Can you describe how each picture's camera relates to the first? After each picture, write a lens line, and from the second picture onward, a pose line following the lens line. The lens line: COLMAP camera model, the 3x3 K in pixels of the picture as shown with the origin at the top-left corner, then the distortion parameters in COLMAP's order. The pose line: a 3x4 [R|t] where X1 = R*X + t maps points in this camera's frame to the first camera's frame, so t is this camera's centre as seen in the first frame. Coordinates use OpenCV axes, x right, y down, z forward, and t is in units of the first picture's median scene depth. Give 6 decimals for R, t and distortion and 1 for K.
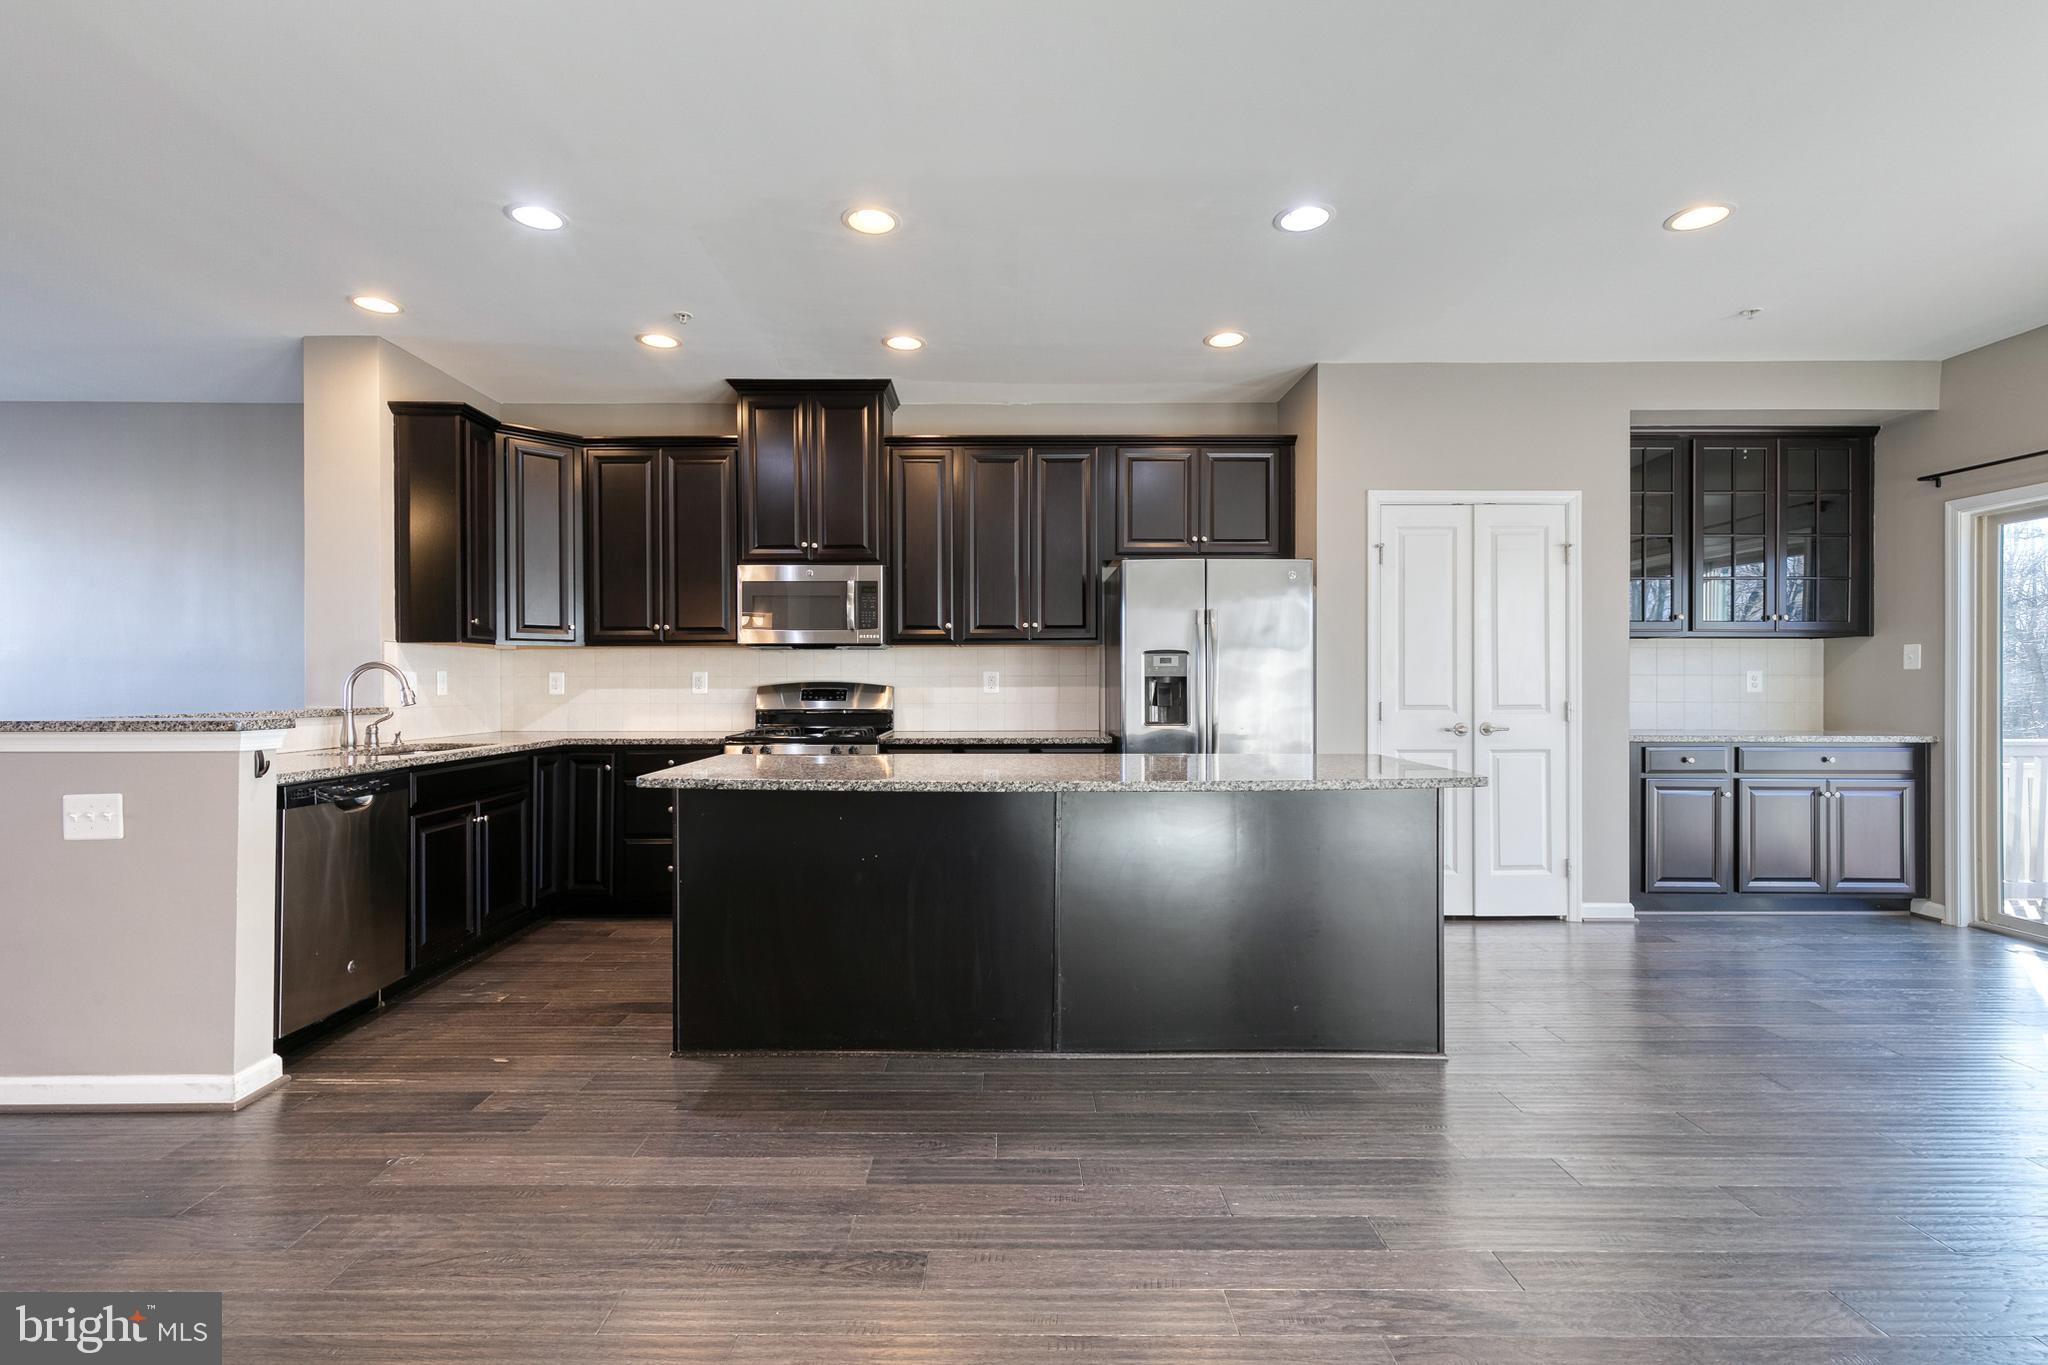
lens RADIAL K [[919.0, 0, 1019.7], [0, 919.0, 682.1], [0, 0, 1]] dist [0.006934, -0.000719]
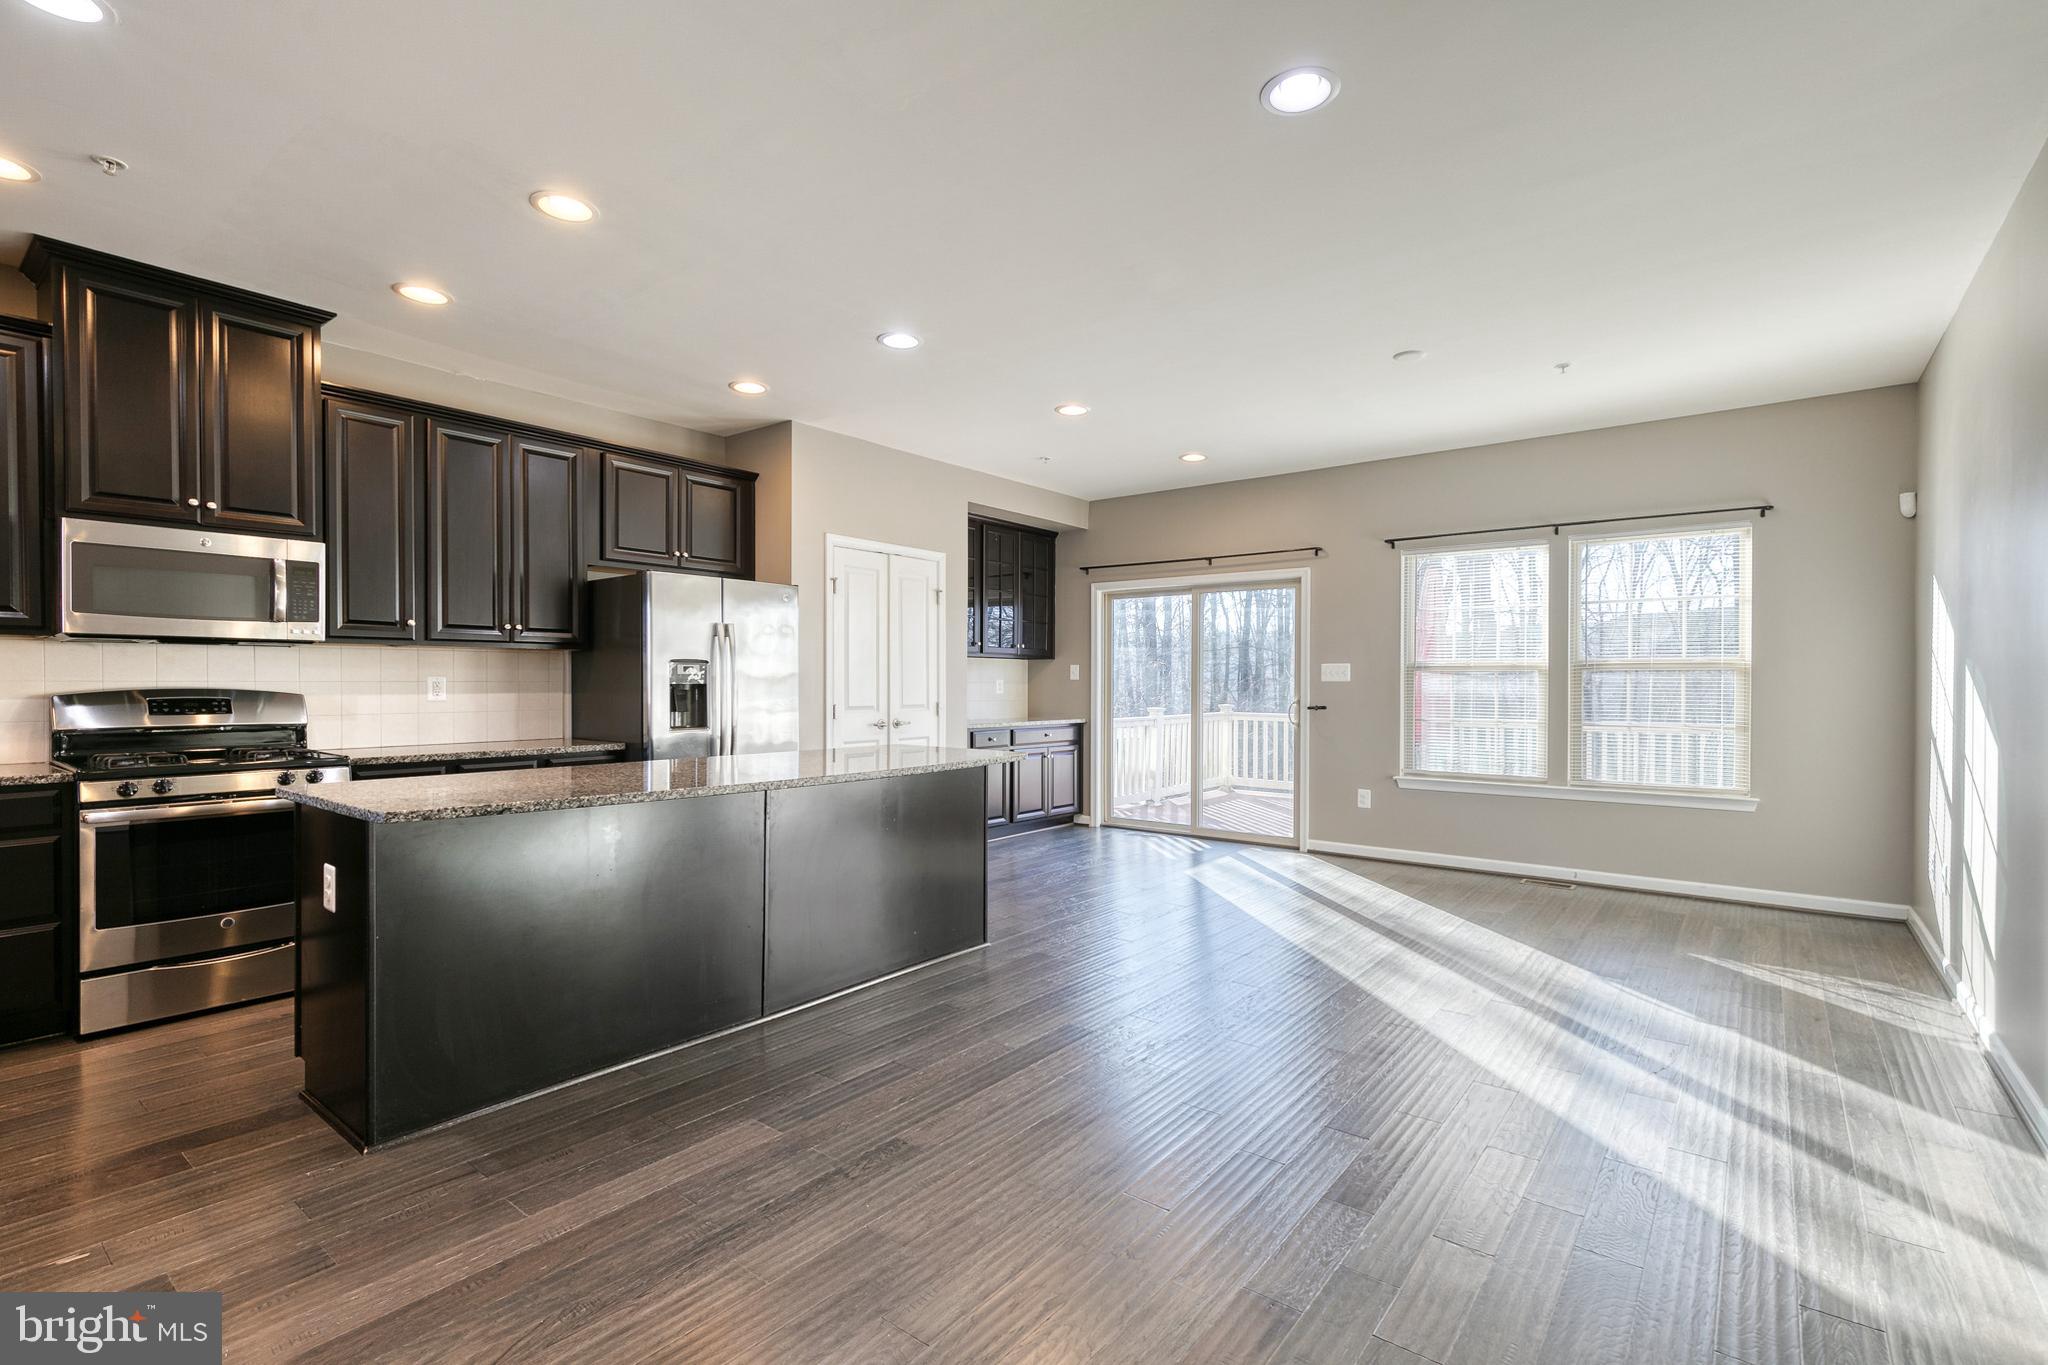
lens RADIAL K [[919.0, 0, 1020.9], [0, 919.0, 687.9], [0, 0, 1]] dist [0.006934, -0.000719]
pose [[0.626852, -0.001966, 0.779136, -0.416984], [-0.004434, 0.999972, 0.006091, -0.009289], [-0.779125, -0.007273, 0.626826, 0.023473]]
